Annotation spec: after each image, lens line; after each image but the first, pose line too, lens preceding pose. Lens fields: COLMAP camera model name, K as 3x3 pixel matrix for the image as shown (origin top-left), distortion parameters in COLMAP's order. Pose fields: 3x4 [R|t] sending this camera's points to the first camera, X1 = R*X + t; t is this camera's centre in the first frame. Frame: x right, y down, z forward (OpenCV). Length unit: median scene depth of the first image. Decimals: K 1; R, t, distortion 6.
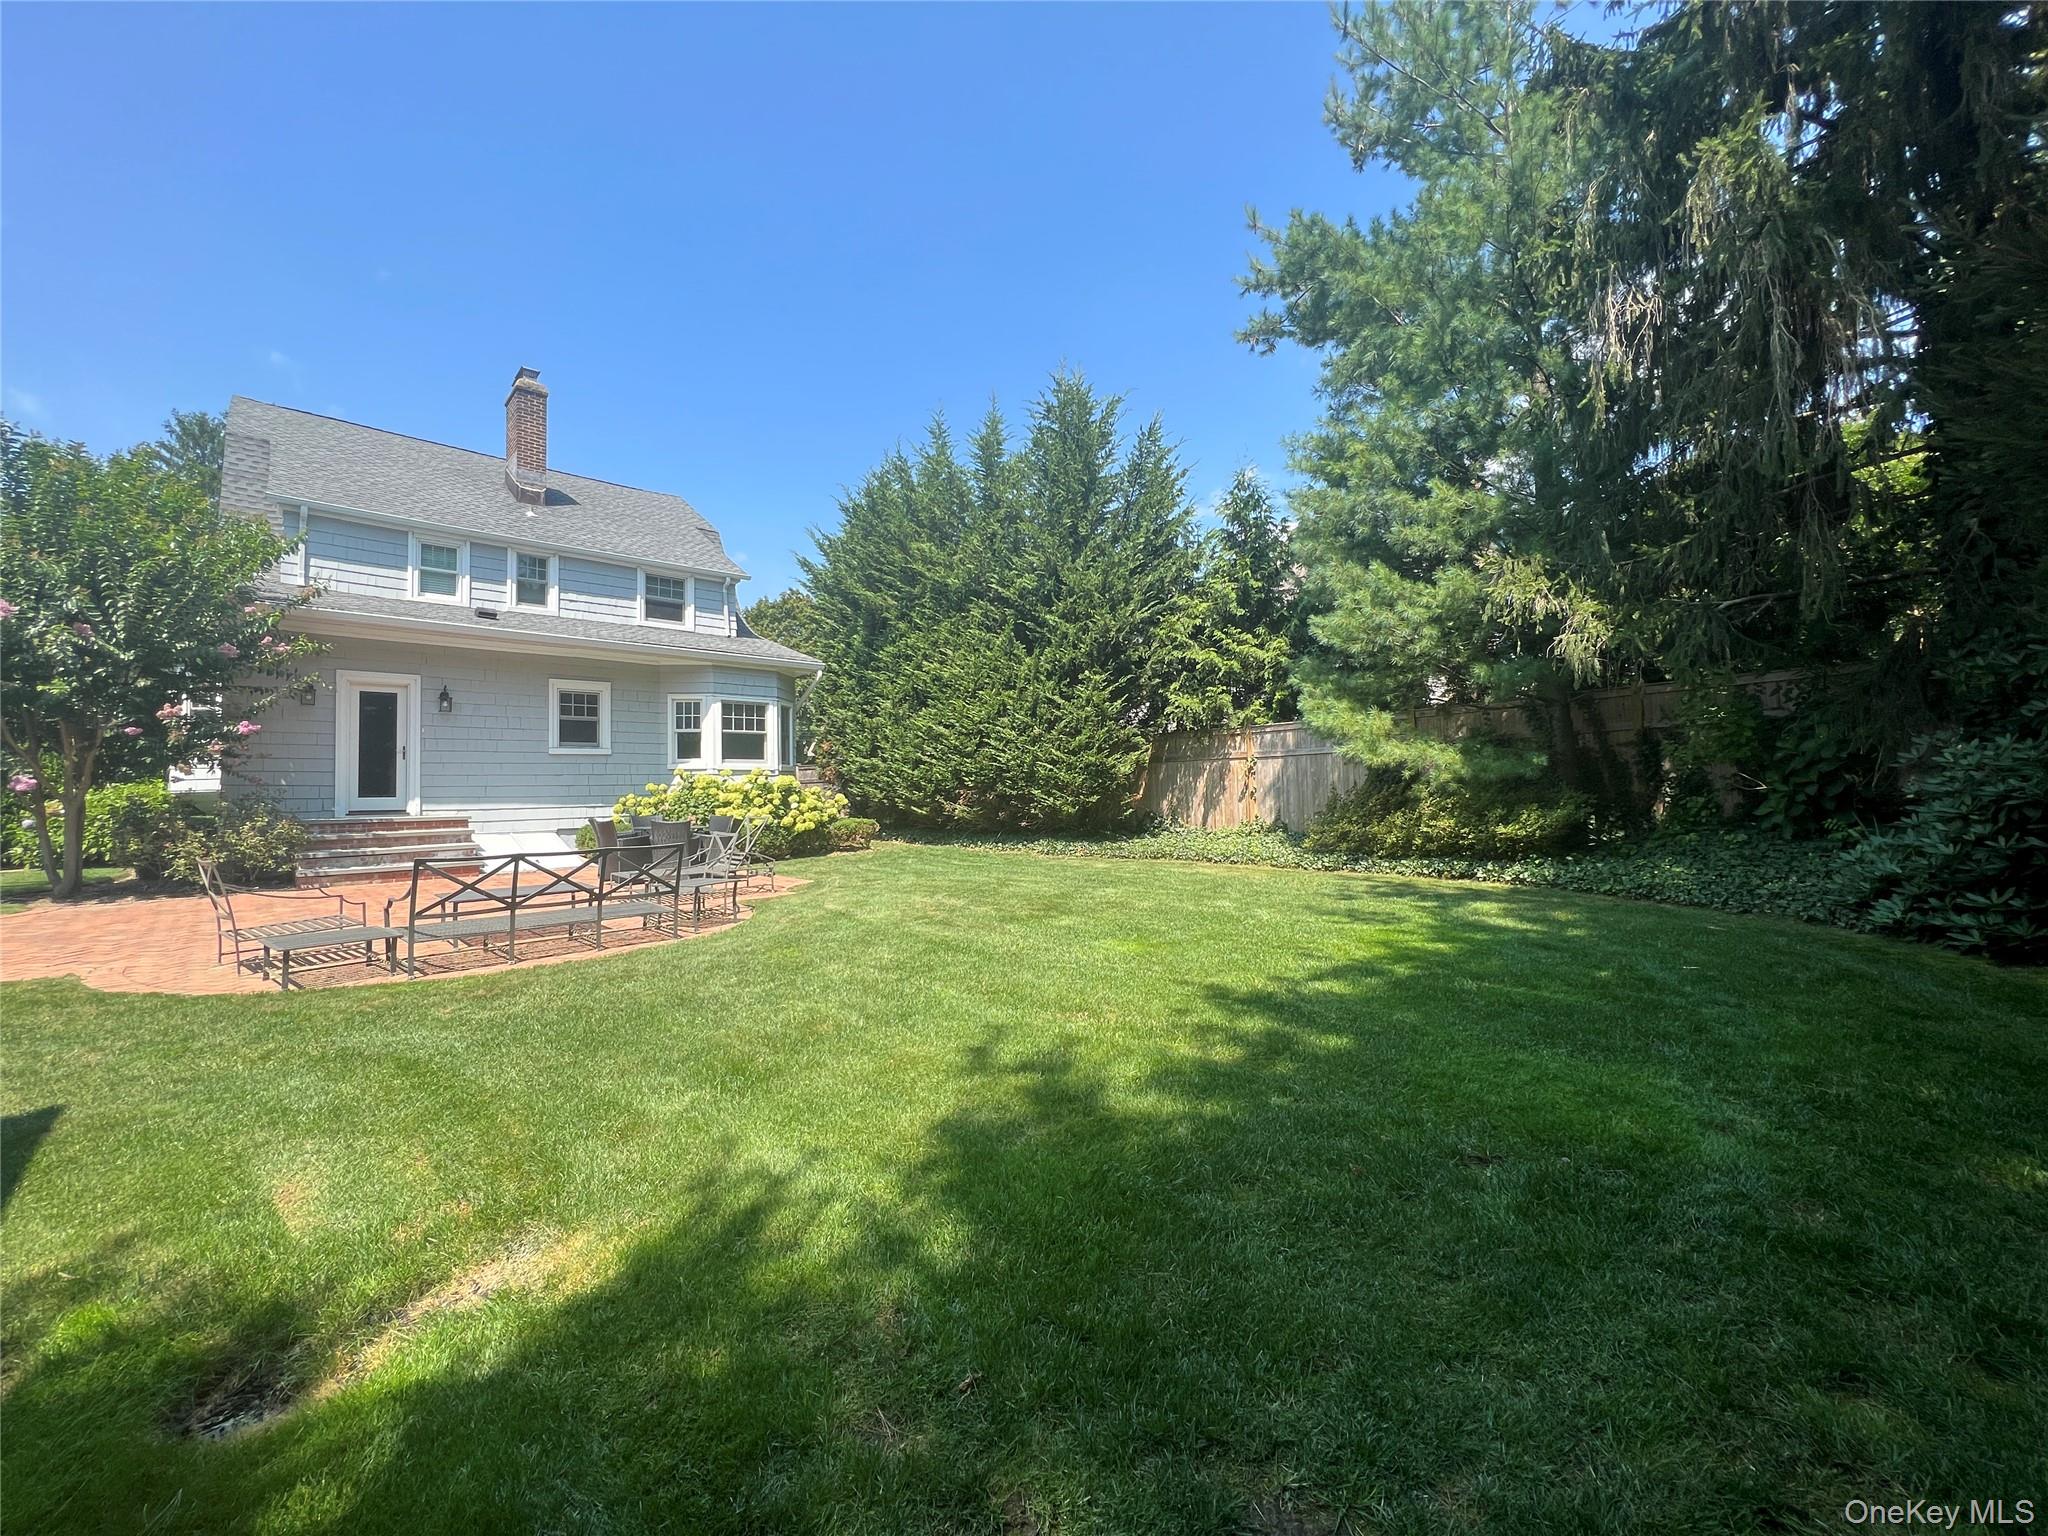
lens RADIAL K [[821.6, 0, 1022.9], [0, 821.6, 768.5], [0, 0, 1]] dist [-0.006515, 0.001405]
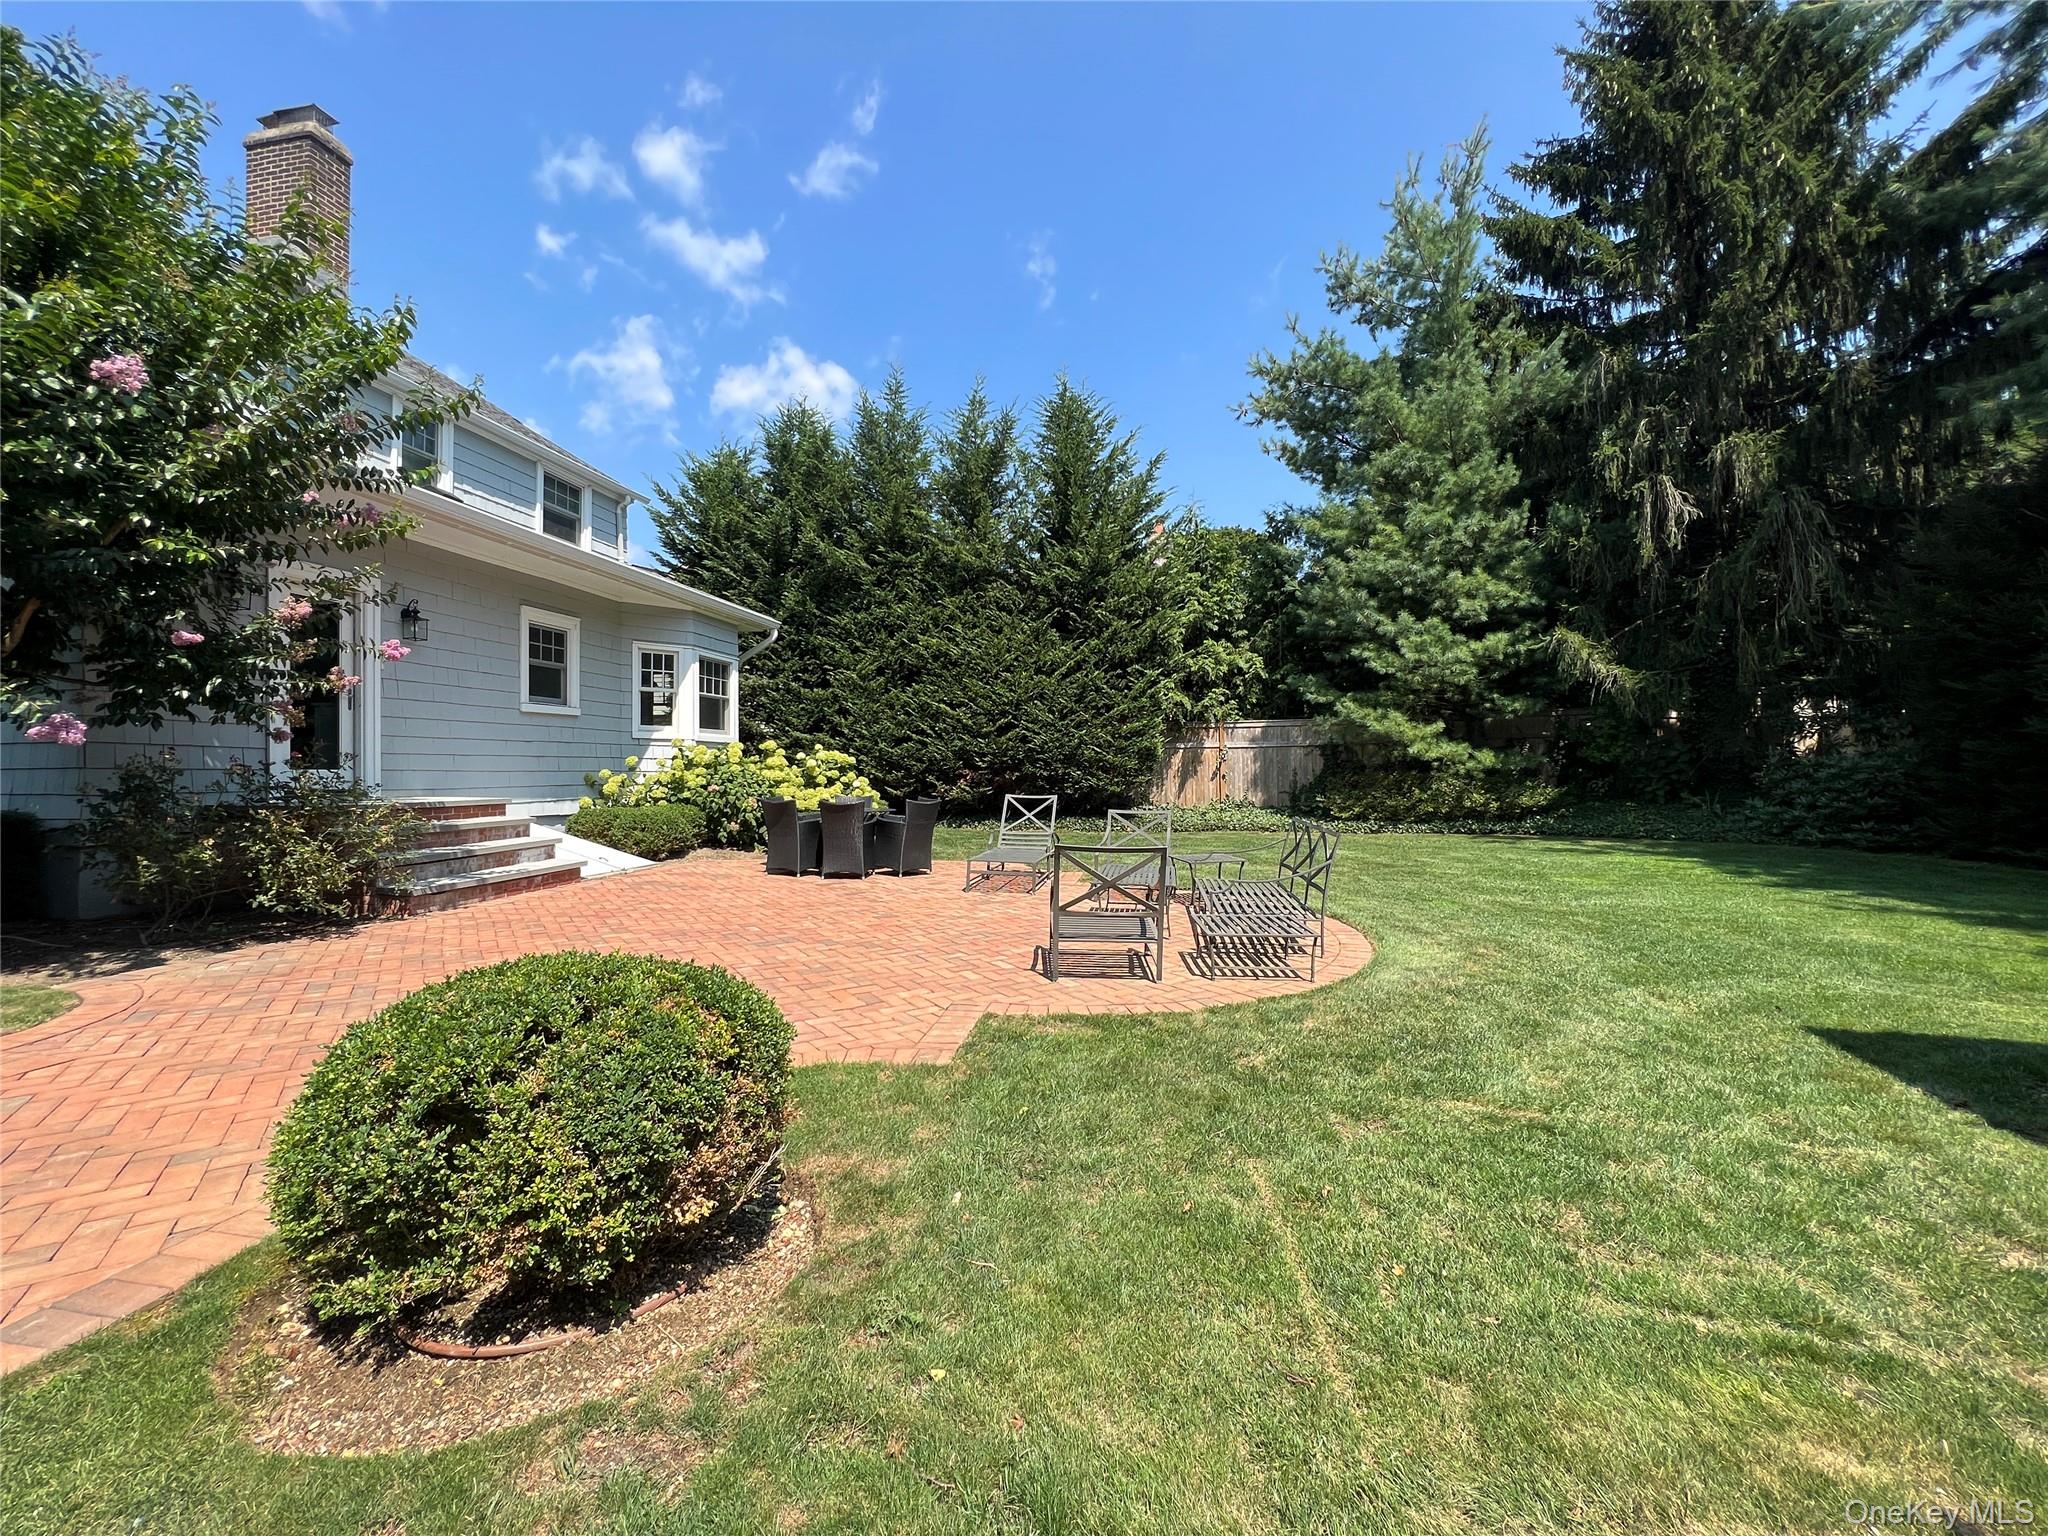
lens RADIAL K [[821.9, 0, 1025.8], [0, 821.9, 769.1], [0, 0, 1]] dist [-0.006436, 0.000422]
pose [[0.808754, 0.014865, 0.587960, -0.637490], [-0.027991, 0.999521, 0.013232, 0.010515], [-0.587481, -0.027159, 0.808782, 0.164279]]
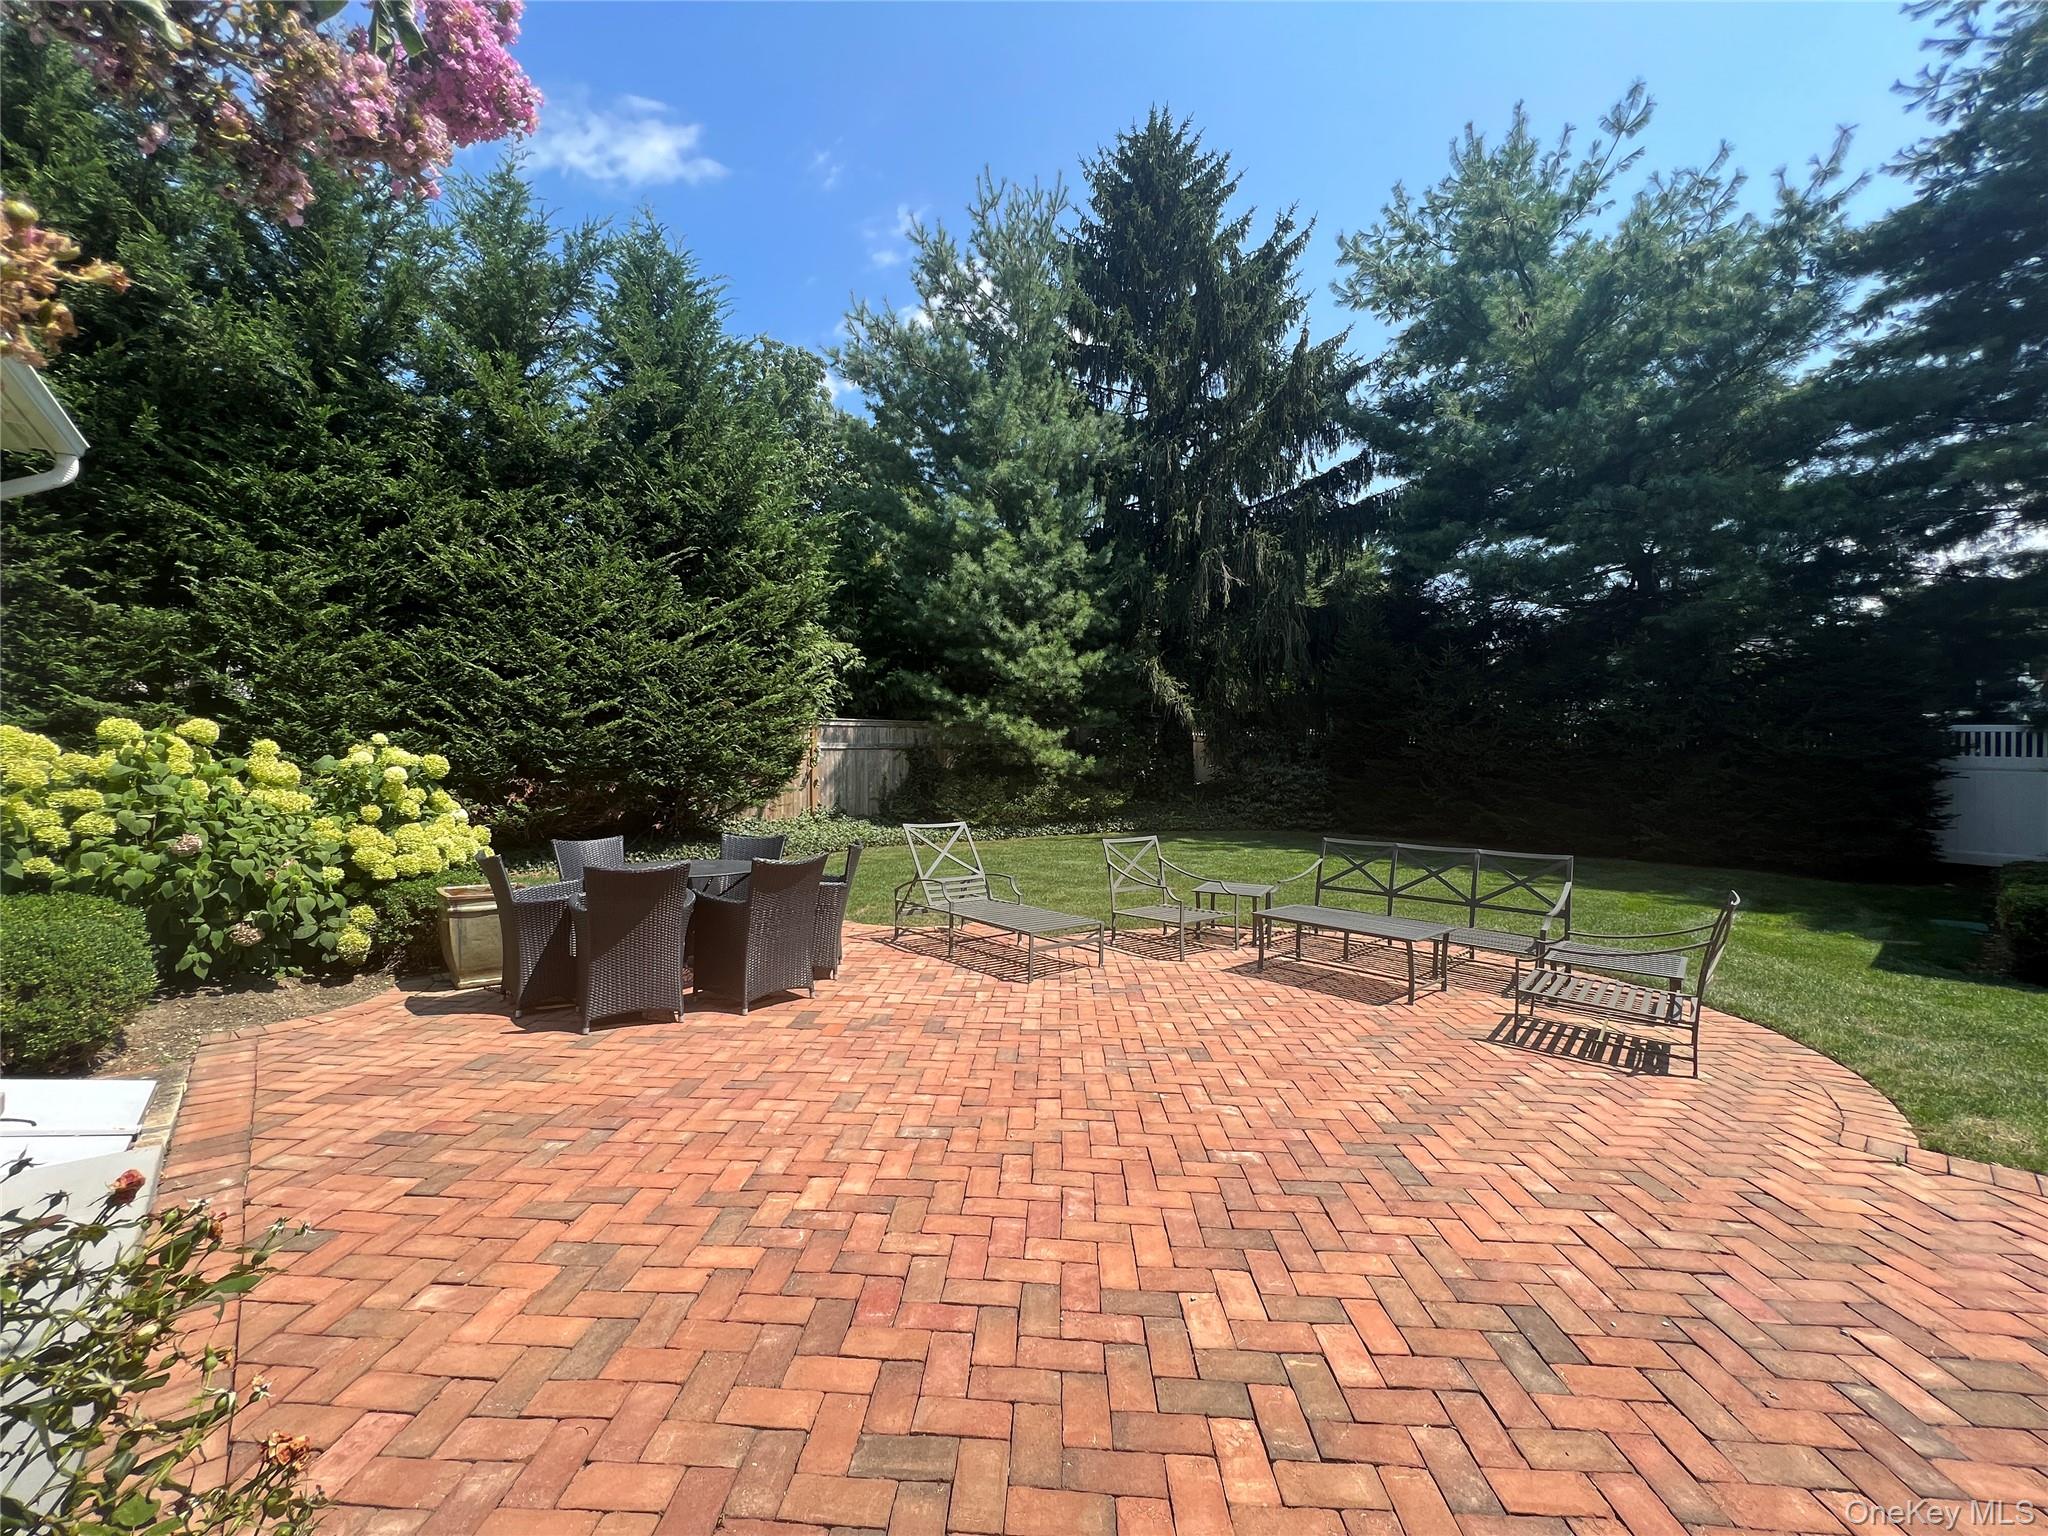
lens RADIAL K [[821.6, 0, 1019.6], [0, 821.6, 761.0], [0, 0, 1]] dist [-0.006515, 0.001405]
pose [[0.038634, 0.019616, 0.999061, -0.705844], [-0.033312, 0.999277, -0.018332, 0.012591], [-0.998698, -0.032573, 0.039259, 0.649510]]
